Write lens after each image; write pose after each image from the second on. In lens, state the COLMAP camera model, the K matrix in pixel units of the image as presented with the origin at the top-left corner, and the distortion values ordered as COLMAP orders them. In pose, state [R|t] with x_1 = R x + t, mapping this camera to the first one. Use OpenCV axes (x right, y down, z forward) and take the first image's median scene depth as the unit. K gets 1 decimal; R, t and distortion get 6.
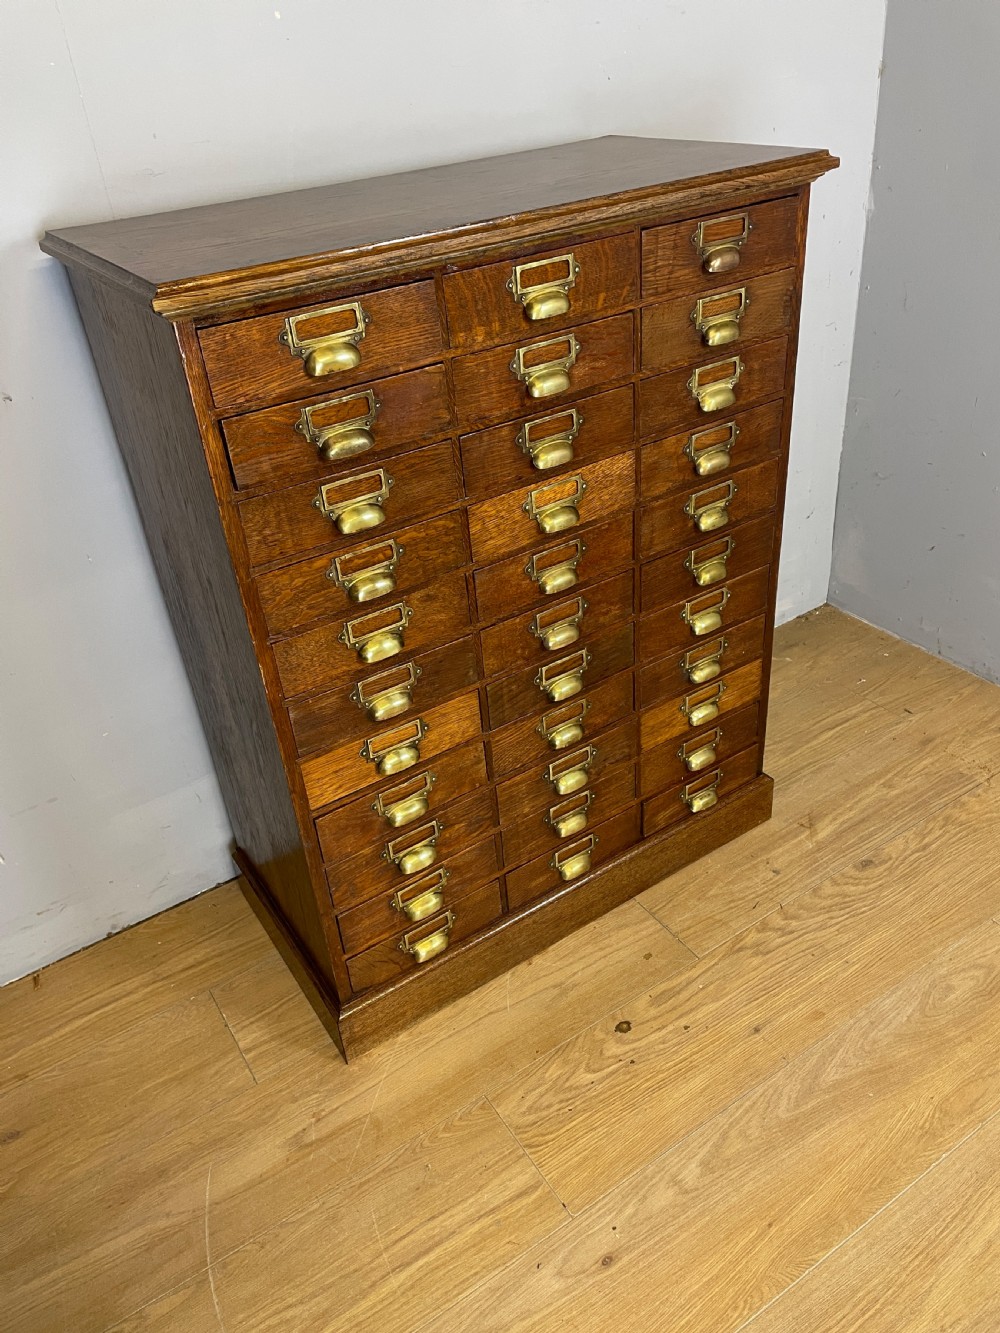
lens RADIAL K [[1021.3, 0, 503.2], [0, 1021.3, 662.9], [0, 0, 1]] dist [0.076948, -0.104763]
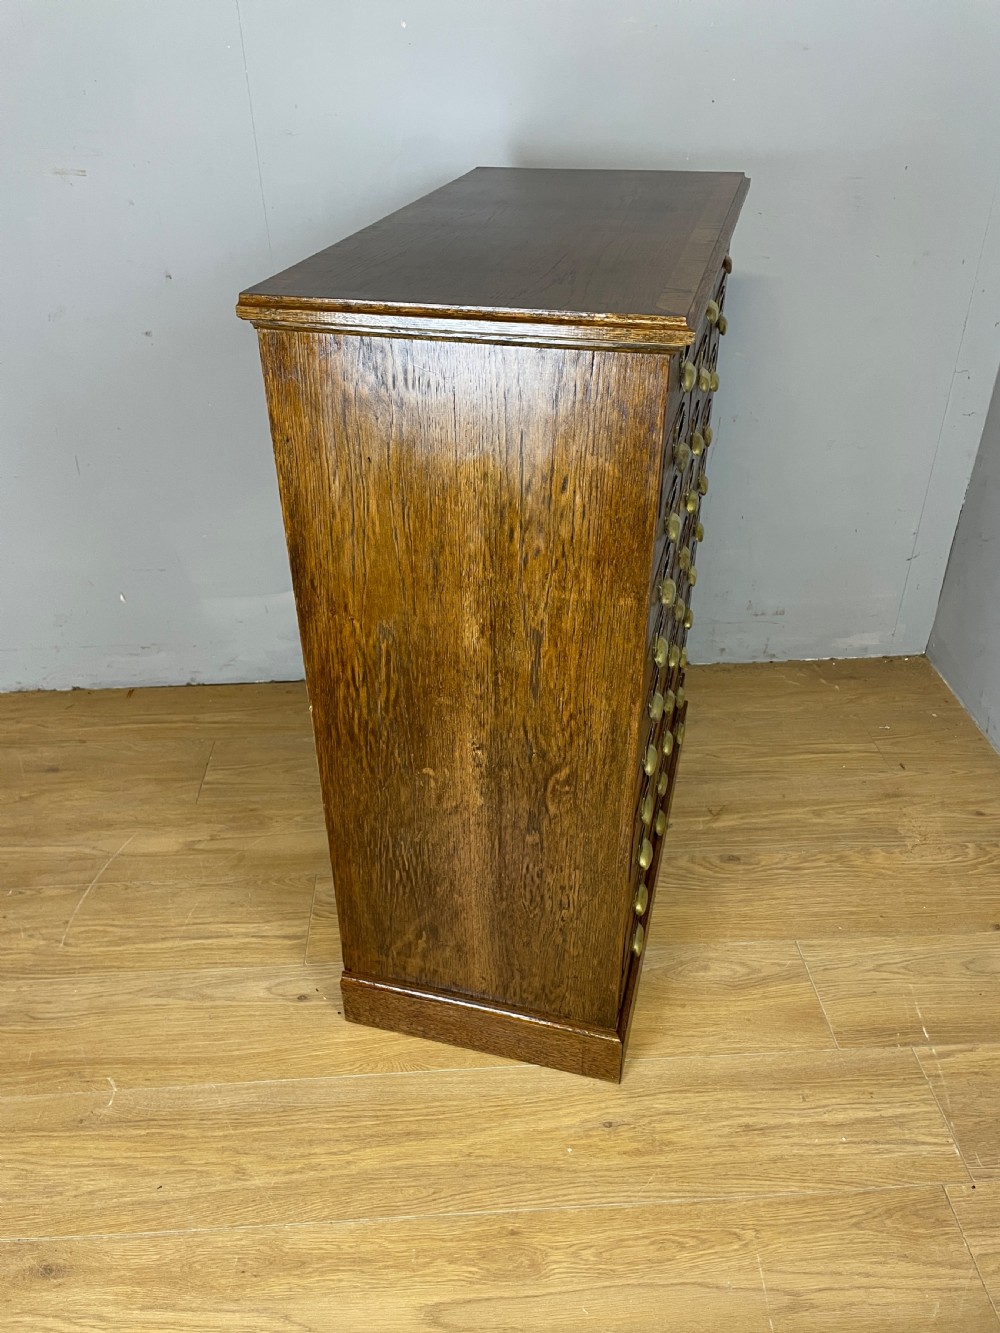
lens RADIAL K [[1021.3, 0, 495.9], [0, 1021.3, 667.8], [0, 0, 1]] dist [0.076948, -0.104763]
pose [[0.864126, 0.330159, -0.379843, 0.664814], [-0.315519, 0.943399, 0.102211, -0.034847], [0.392089, 0.031524, 0.919387, -0.128324]]
